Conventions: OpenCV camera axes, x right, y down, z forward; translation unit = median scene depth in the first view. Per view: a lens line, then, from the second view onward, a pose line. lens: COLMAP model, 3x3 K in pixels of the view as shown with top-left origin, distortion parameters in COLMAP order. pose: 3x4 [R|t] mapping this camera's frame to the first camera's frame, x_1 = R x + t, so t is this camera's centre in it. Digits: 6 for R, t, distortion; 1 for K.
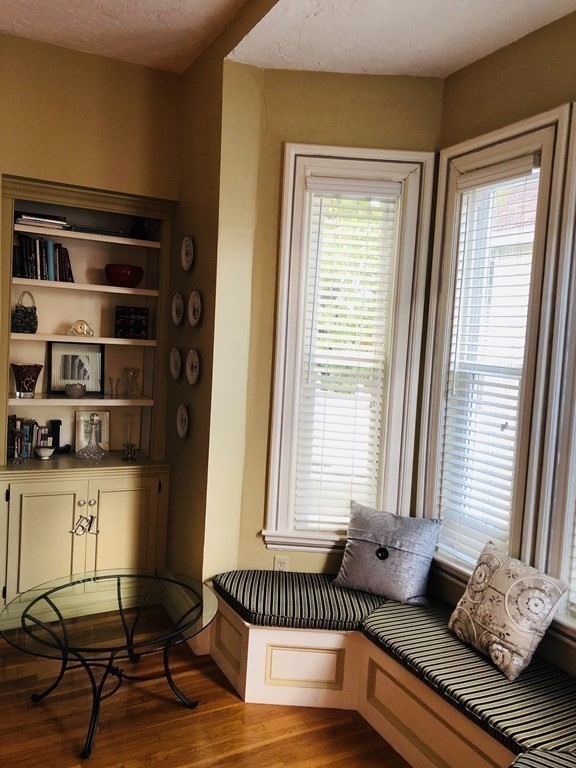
lens RADIAL K [[620.7, 0, 284.8], [0, 620.7, 379.6], [0, 0, 1]] dist [0.037321, -0.061645]
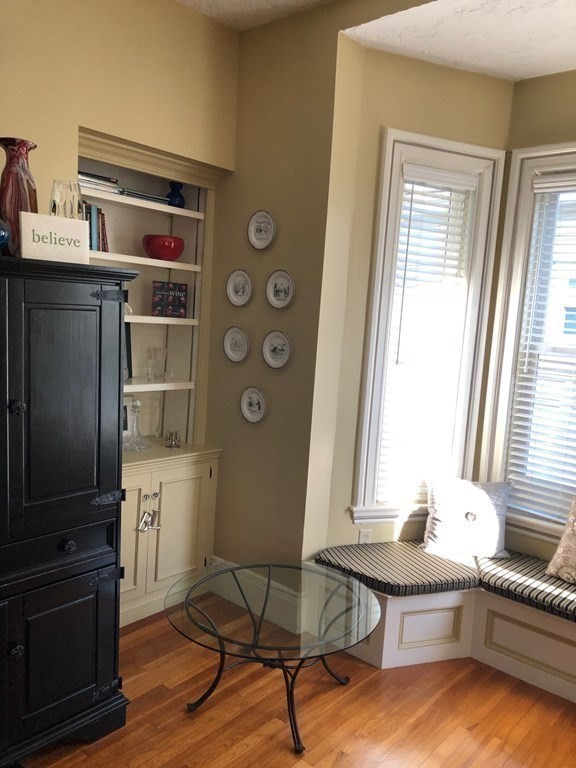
lens RADIAL K [[620.7, 0, 281.9], [0, 620.7, 382.9], [0, 0, 1]] dist [0.037321, -0.061645]
pose [[0.935096, -0.034486, 0.352712, -0.501039], [0.007912, 0.997038, 0.076507, -0.044411], [-0.354305, -0.068750, 0.932599, 0.088022]]
